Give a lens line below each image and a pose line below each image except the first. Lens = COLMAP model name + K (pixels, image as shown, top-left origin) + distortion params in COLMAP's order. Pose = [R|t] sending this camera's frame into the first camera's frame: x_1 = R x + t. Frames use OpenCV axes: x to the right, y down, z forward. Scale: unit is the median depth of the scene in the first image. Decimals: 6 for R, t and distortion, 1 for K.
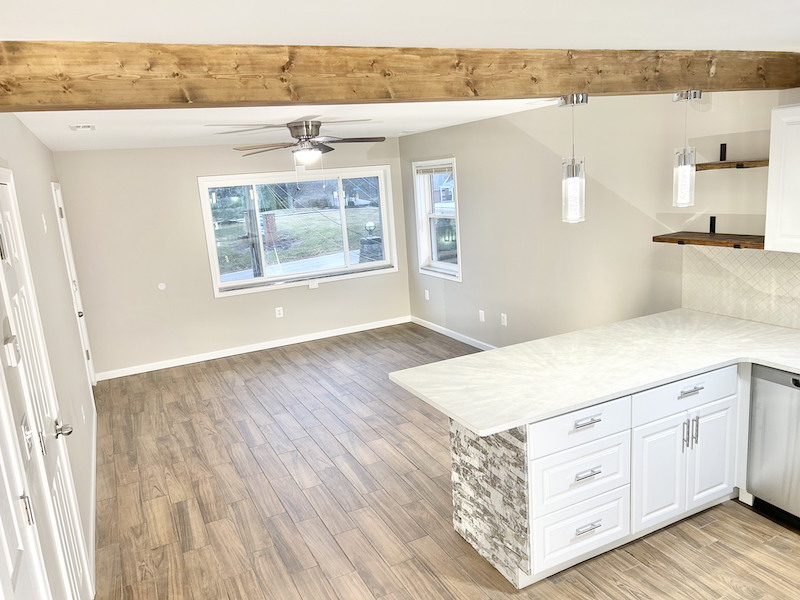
lens RADIAL K [[605.8, 0, 396.2], [0, 605.8, 304.1], [0, 0, 1]] dist [0.039985, -0.049083]
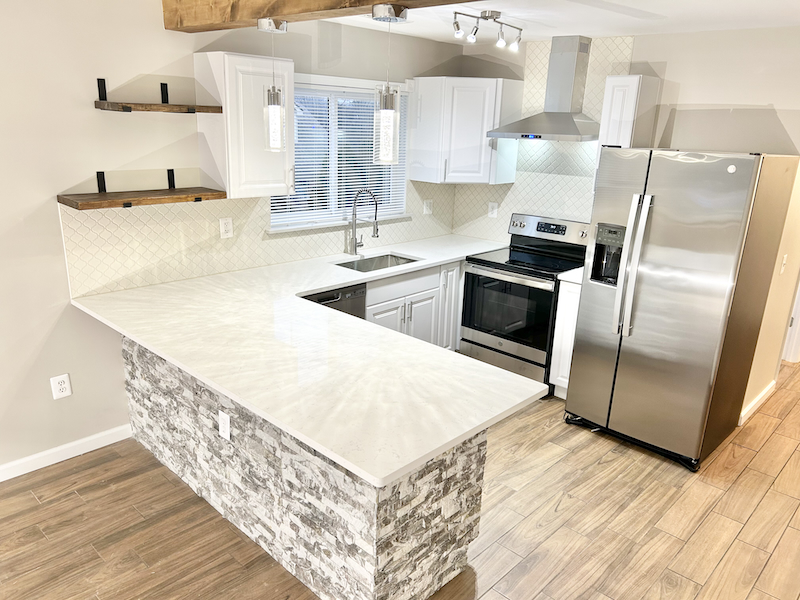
lens RADIAL K [[605.8, 0, 397.0], [0, 605.8, 305.3], [0, 0, 1]] dist [0.039985, -0.049083]
pose [[-0.351227, -0.211823, 0.912015, -0.416746], [0.186000, 0.938873, 0.289692, -0.152259], [-0.917629, 0.271382, -0.290358, 1.014903]]
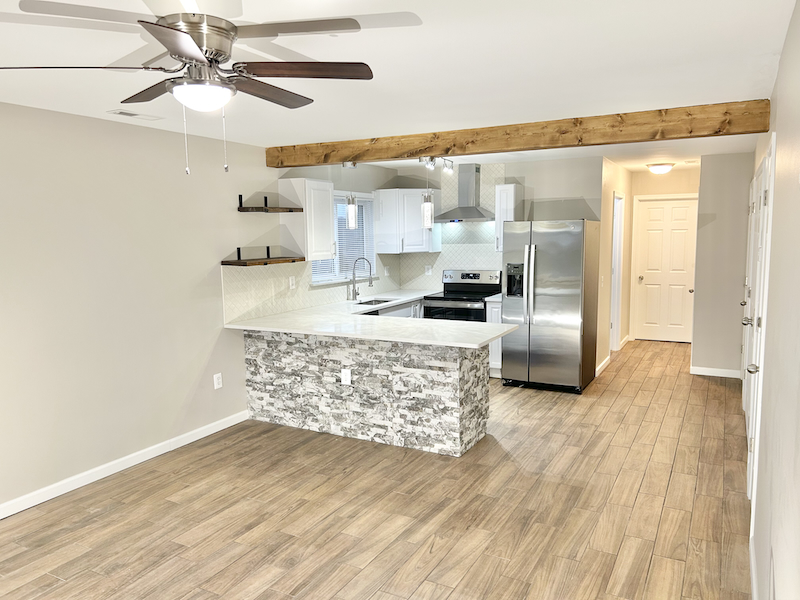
lens RADIAL K [[605.8, 0, 400.3], [0, 605.8, 301.0], [0, 0, 1]] dist [0.039985, -0.049083]
pose [[-0.586697, -0.006400, 0.809781, -0.843309], [0.226538, 0.958748, 0.171707, -0.197157], [-0.777474, 0.284186, -0.561045, 1.651642]]
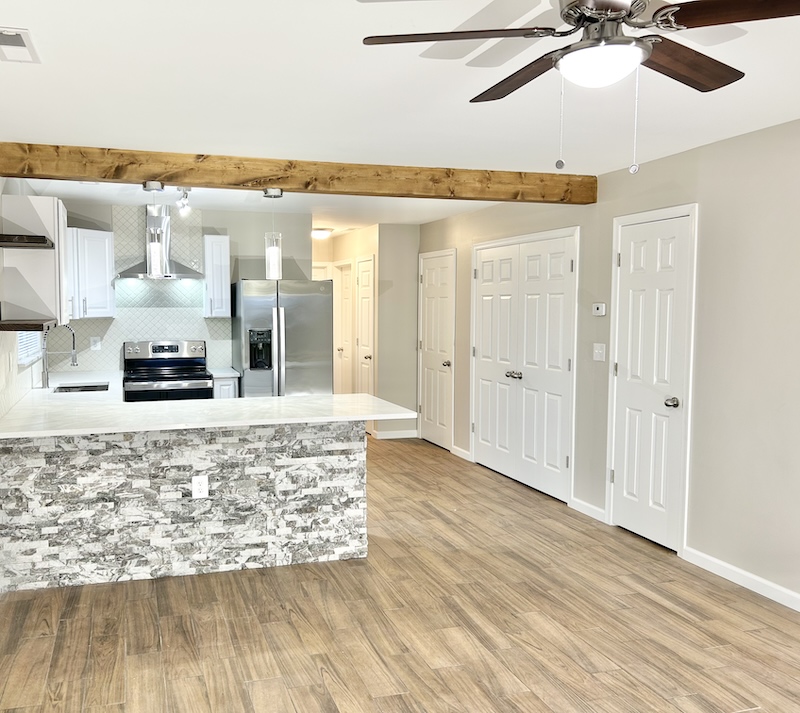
lens RADIAL K [[714.6, 0, 331.3], [0, 714.6, 351.8], [0, 0, 1]] dist [0.043747, -0.079456]
pose [[-0.981932, 0.068085, 0.176563, -0.086739], [0.112549, 0.960192, 0.255665, -0.294577], [-0.152128, 0.270918, -0.950506, 2.009324]]
